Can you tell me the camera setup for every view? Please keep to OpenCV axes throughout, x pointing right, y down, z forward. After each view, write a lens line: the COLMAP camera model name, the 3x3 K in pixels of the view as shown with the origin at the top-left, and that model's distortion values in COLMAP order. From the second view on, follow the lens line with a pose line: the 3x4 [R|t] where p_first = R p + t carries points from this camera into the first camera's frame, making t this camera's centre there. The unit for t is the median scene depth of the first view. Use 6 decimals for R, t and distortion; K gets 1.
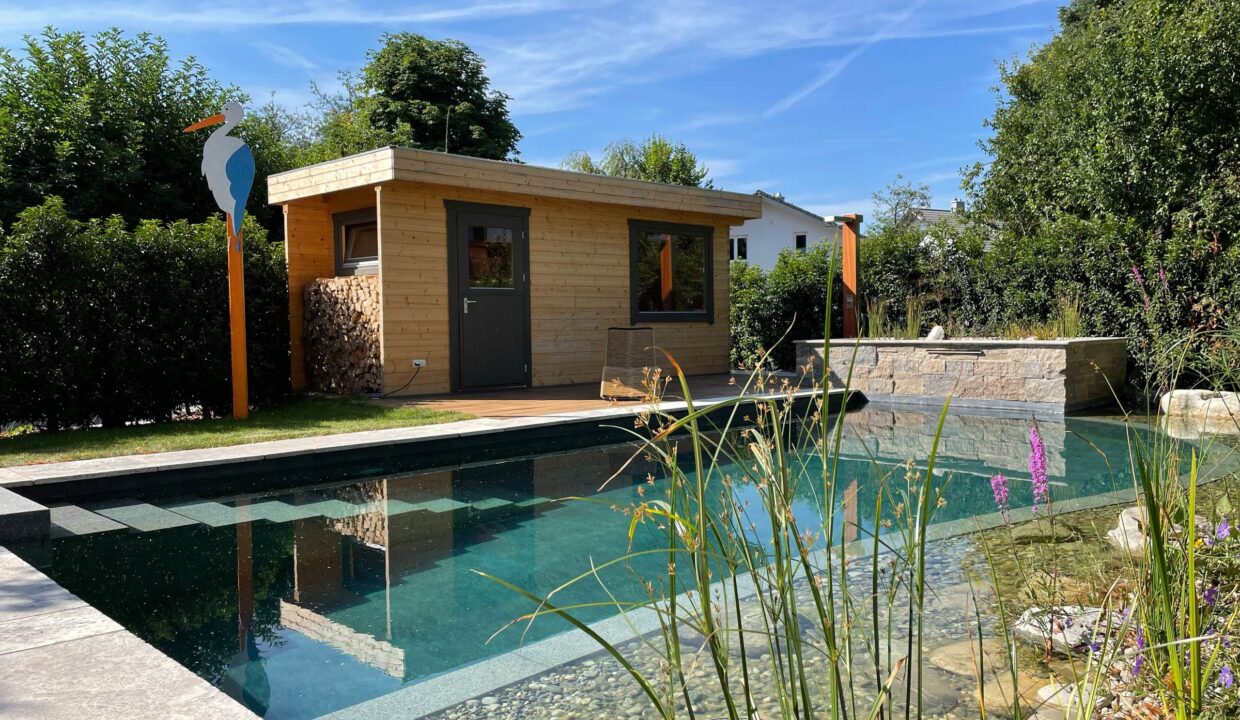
lens RADIAL K [[934.7, 0, 628.0], [0, 934.7, 357.8], [0, 0, 1]] dist [0.072429, -0.000757]
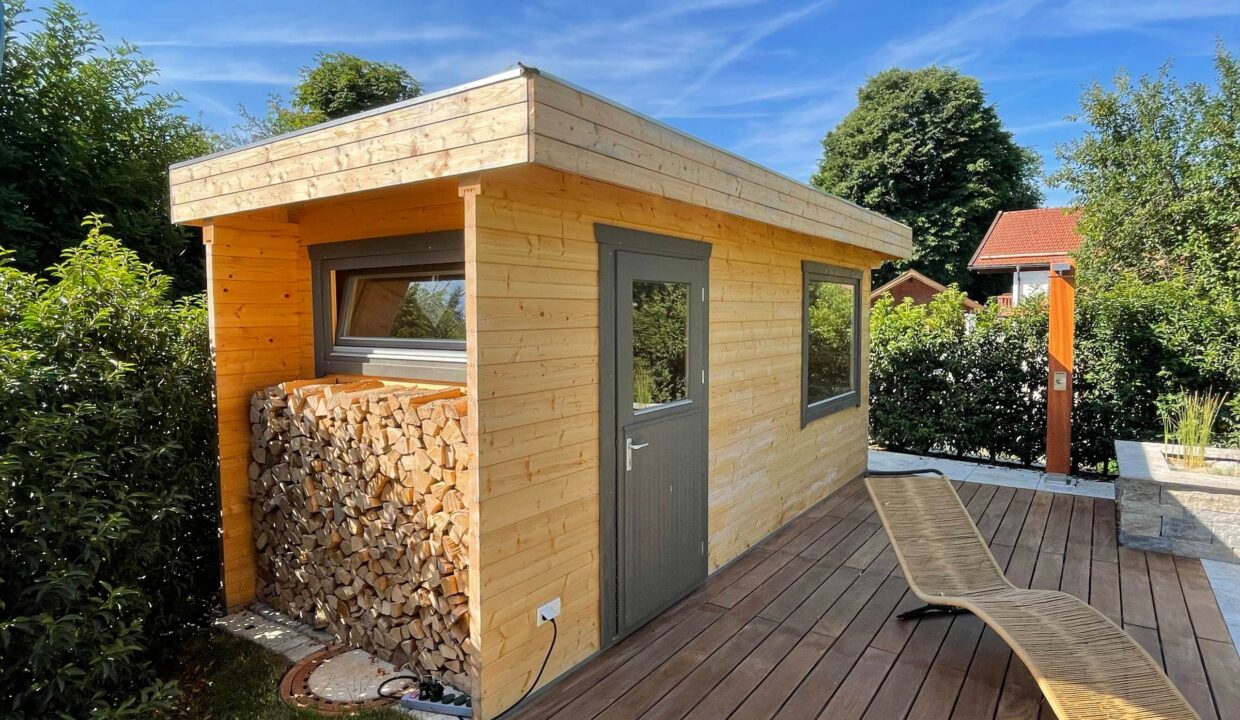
lens RADIAL K [[691.5, 0, 613.7], [0, 691.5, 354.5], [0, 0, 1]] dist [0.001579, 0.000580]
pose [[0.984855, -0.004484, 0.173322, -0.230602], [0.001351, 0.999834, 0.018192, -0.107055], [-0.173374, -0.017683, 0.984697, 0.644138]]
